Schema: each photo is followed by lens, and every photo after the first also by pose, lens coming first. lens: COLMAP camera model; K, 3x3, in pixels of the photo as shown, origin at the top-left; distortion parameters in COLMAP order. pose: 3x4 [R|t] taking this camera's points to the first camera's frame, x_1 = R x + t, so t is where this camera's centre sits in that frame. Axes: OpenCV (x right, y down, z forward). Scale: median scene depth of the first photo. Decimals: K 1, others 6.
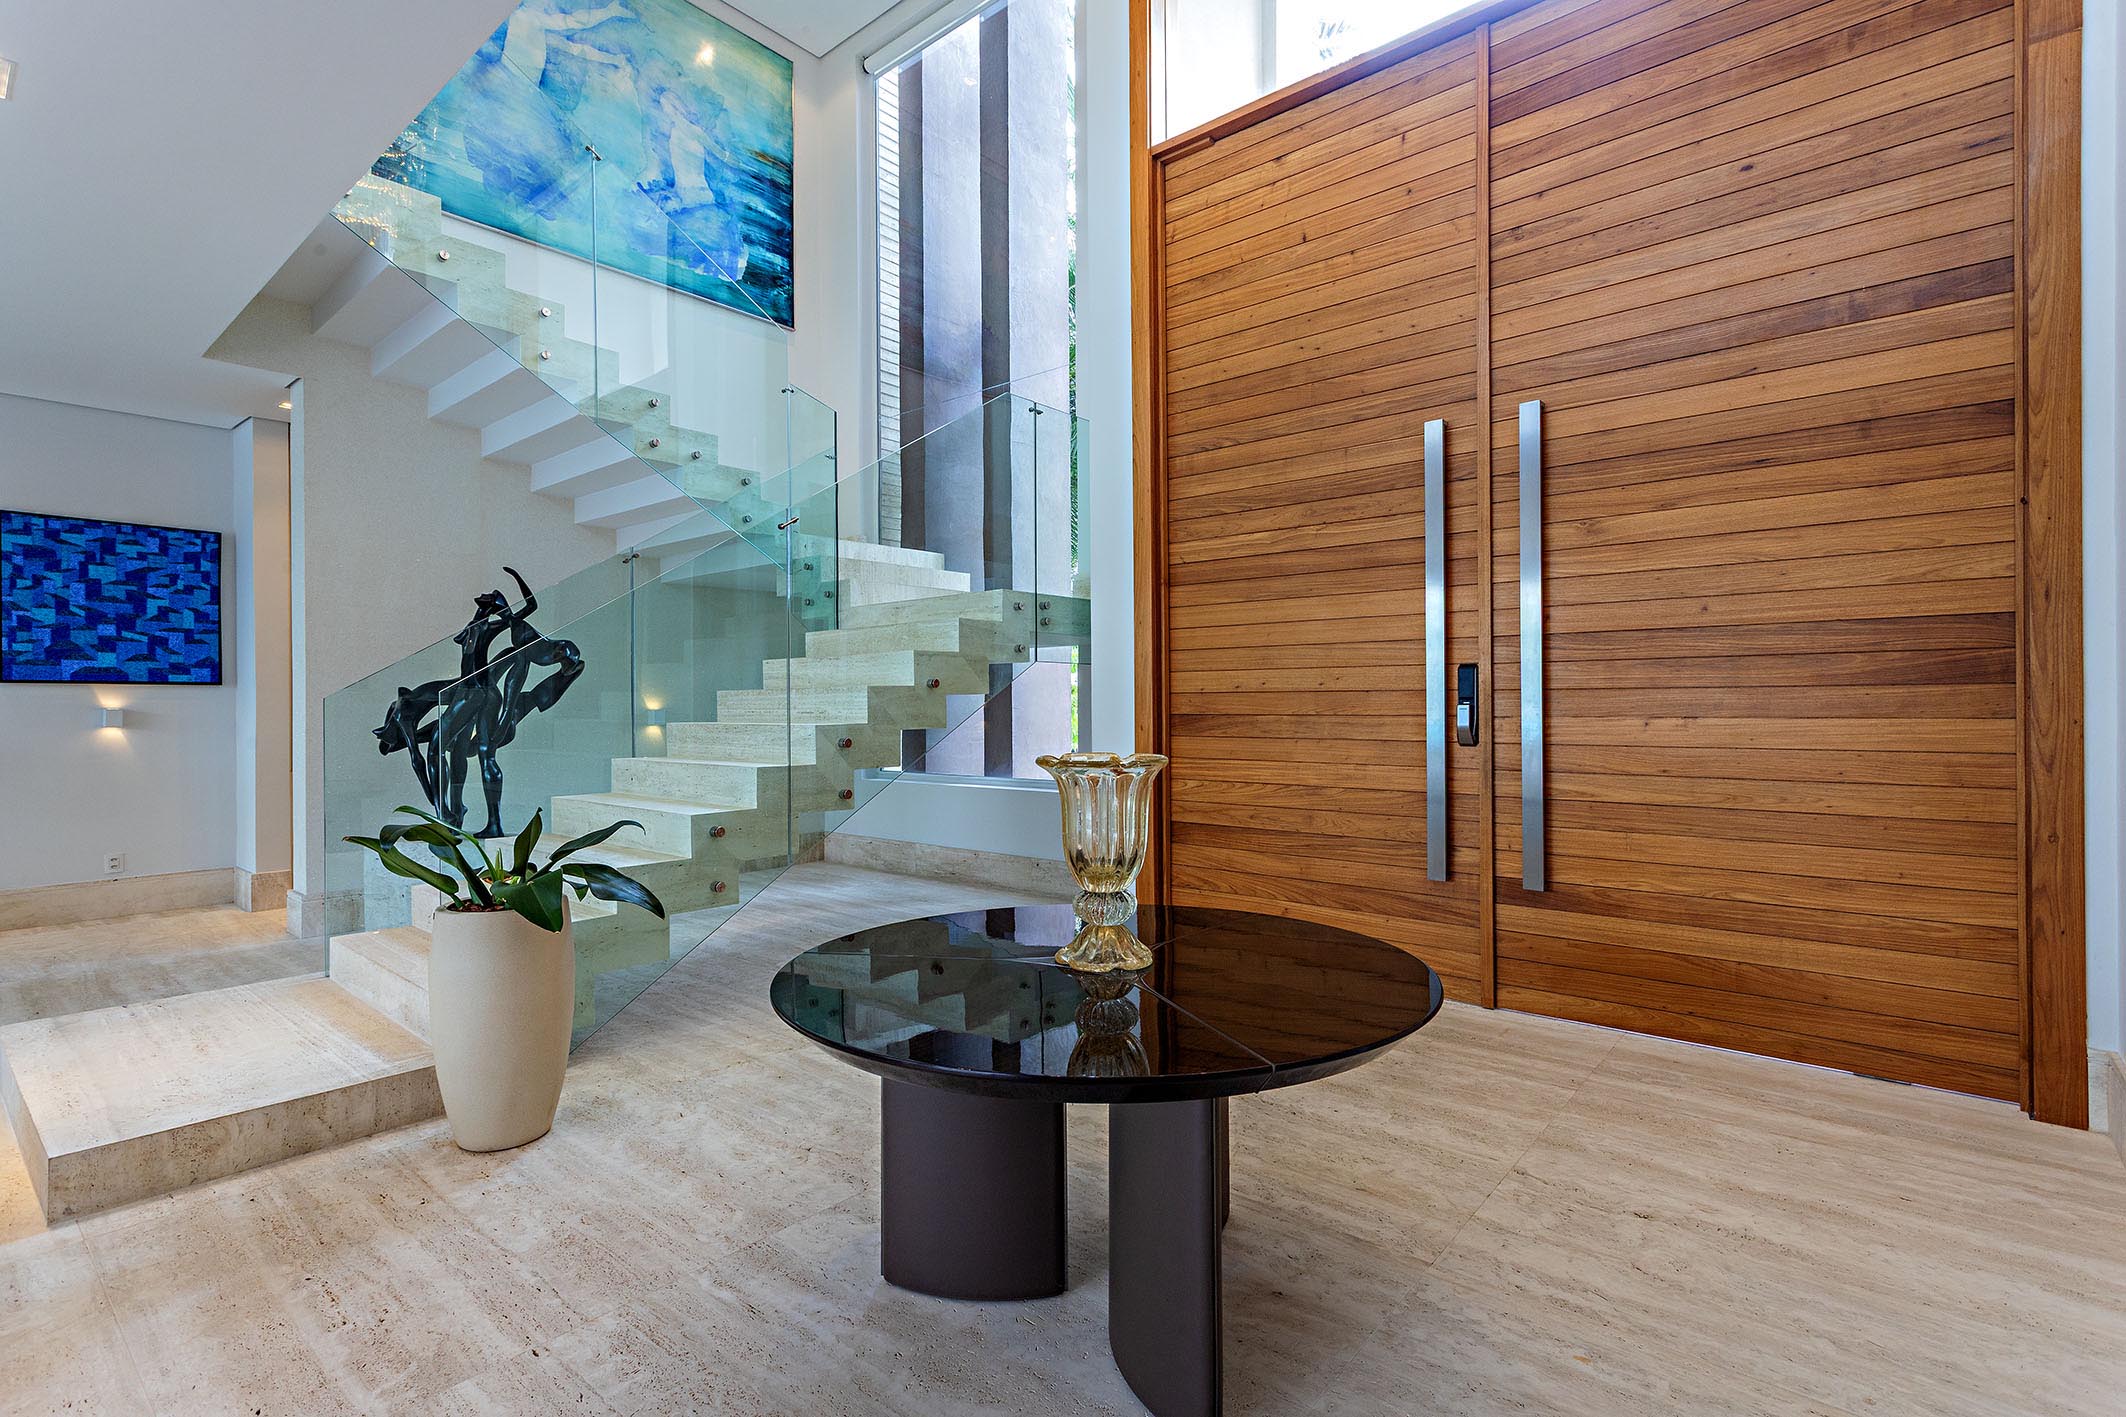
lens RADIAL K [[1008.9, 0, 1065.7], [0, 1008.9, 705.5], [0, 0, 1]] dist [0.012387, 0.000335]
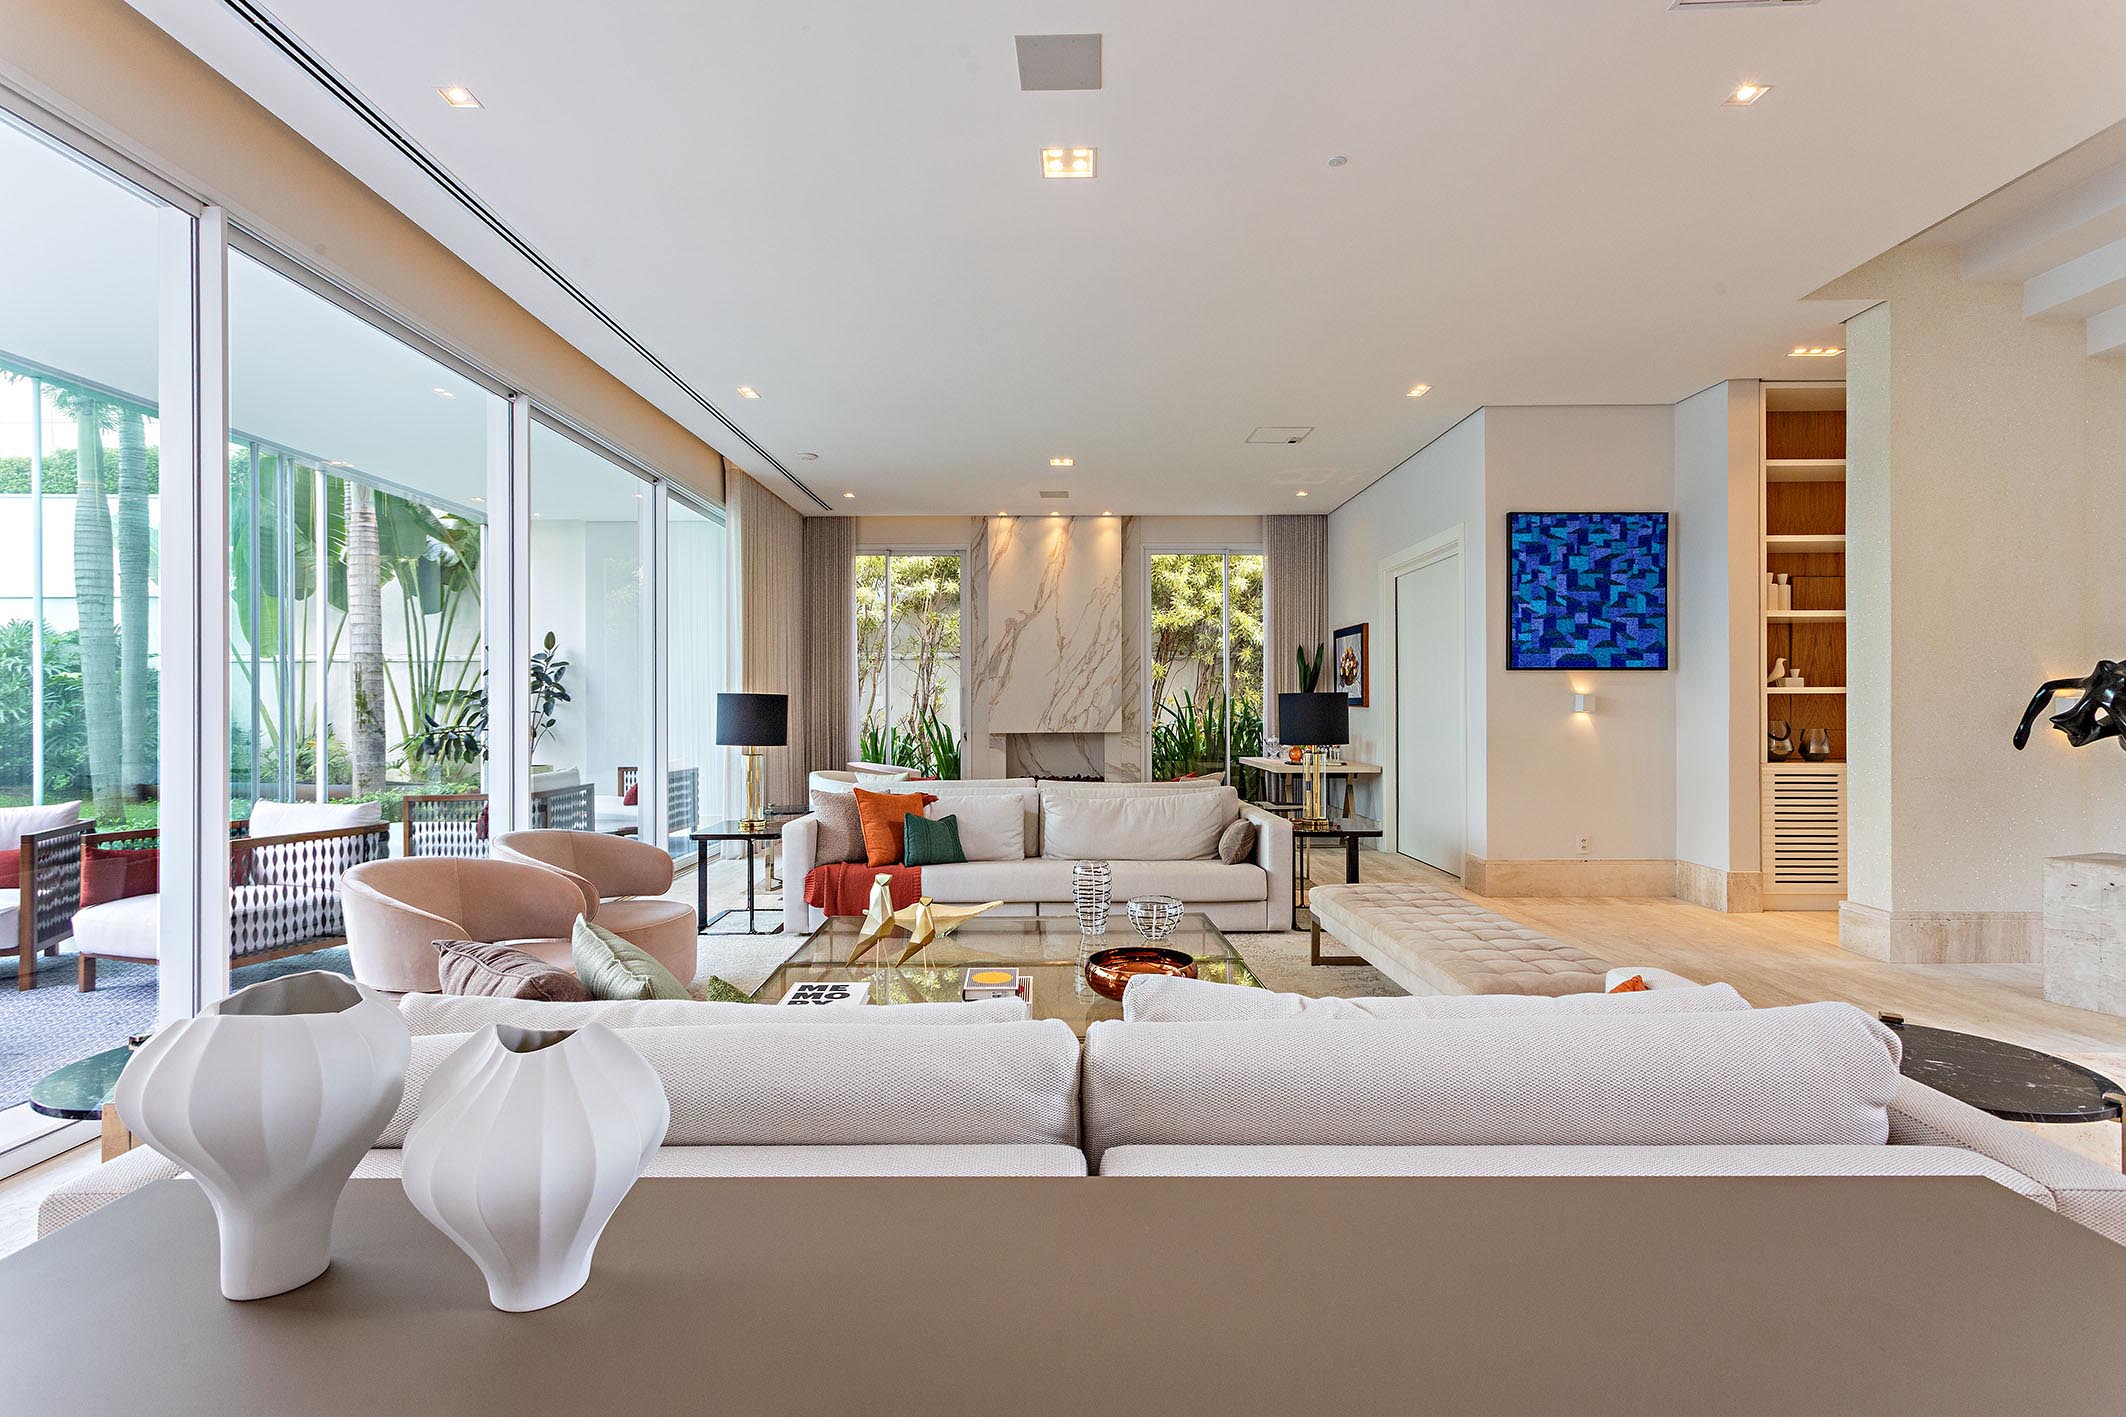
lens RADIAL K [[1008.9, 0, 1066.0], [0, 1008.9, 710.9], [0, 0, 1]] dist [0.012387, 0.000335]
pose [[0.646145, 0.006574, -0.763186, -0.489766], [-0.002839, 0.999977, 0.006211, 0.014984], [0.763209, -0.001846, 0.646149, -0.059710]]
